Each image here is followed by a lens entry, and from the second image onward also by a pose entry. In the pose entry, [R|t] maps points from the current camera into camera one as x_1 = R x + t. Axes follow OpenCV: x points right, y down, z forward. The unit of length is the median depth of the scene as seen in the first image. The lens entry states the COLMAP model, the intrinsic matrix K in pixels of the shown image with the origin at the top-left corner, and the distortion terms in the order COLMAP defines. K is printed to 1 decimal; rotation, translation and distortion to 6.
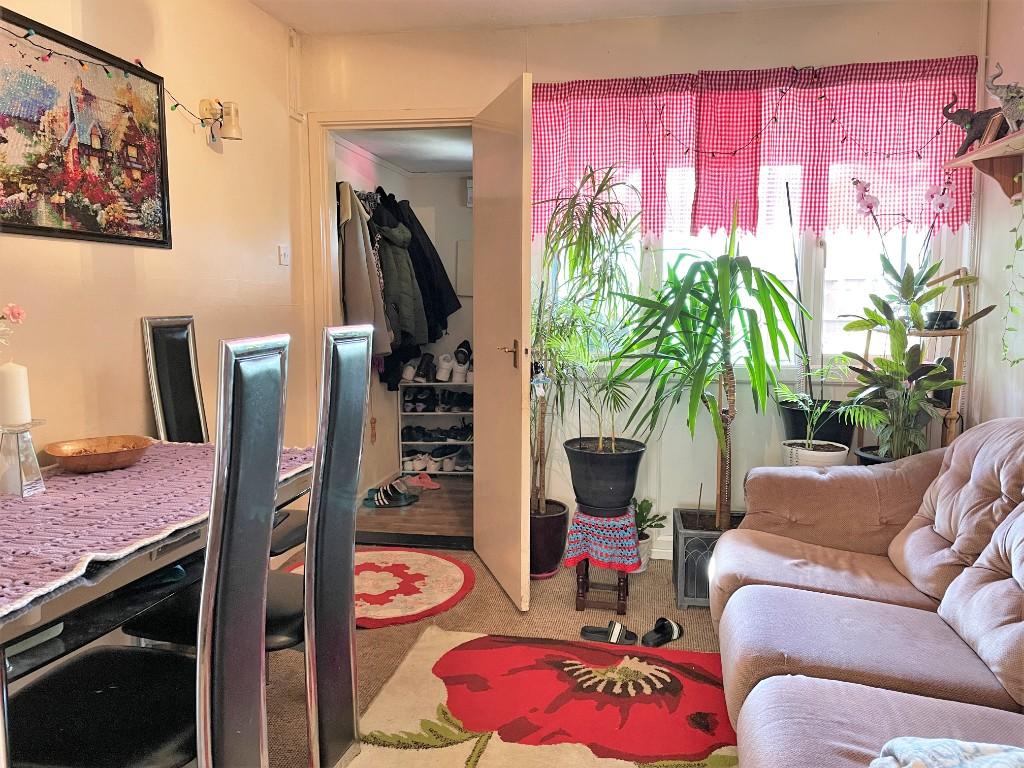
lens RADIAL K [[765.8, 0, 515.8], [0, 765.8, 374.5], [0, 0, 1]] dist [0.034920, -0.033785]
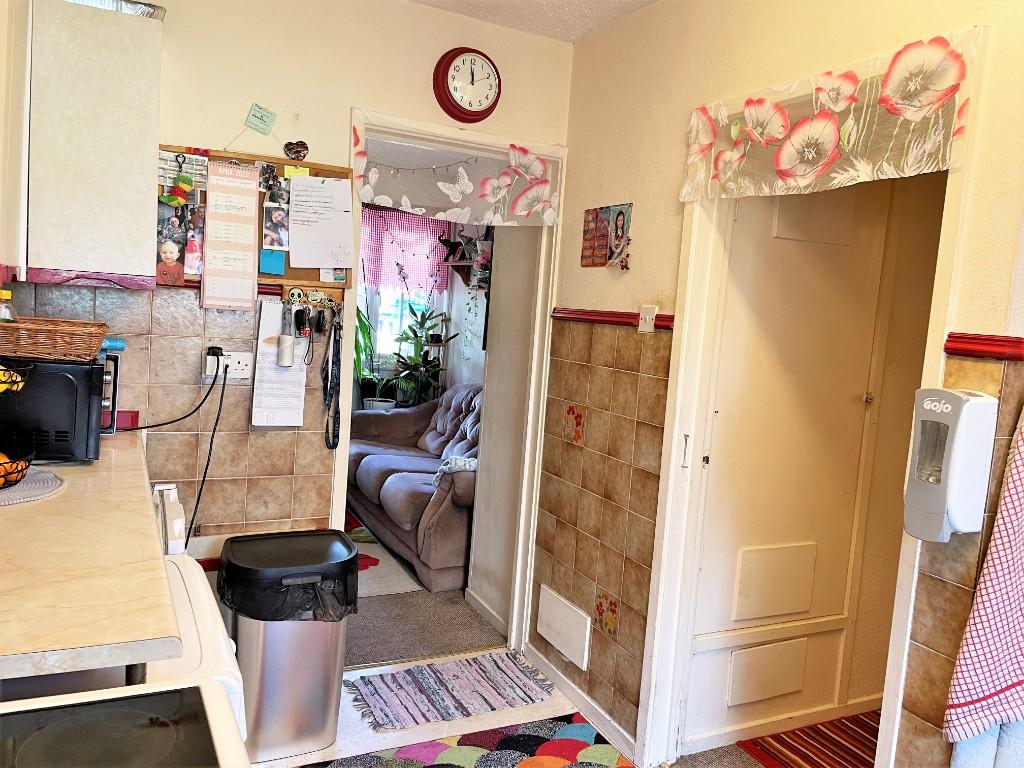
lens RADIAL K [[765.8, 0, 511.0], [0, 765.8, 383.2], [0, 0, 1]] dist [0.034920, -0.033785]
pose [[0.793599, 0.003073, 0.608433, -0.549492], [-0.019634, 0.999596, 0.020560, 0.003148], [-0.608124, -0.028262, 0.793339, -0.772593]]
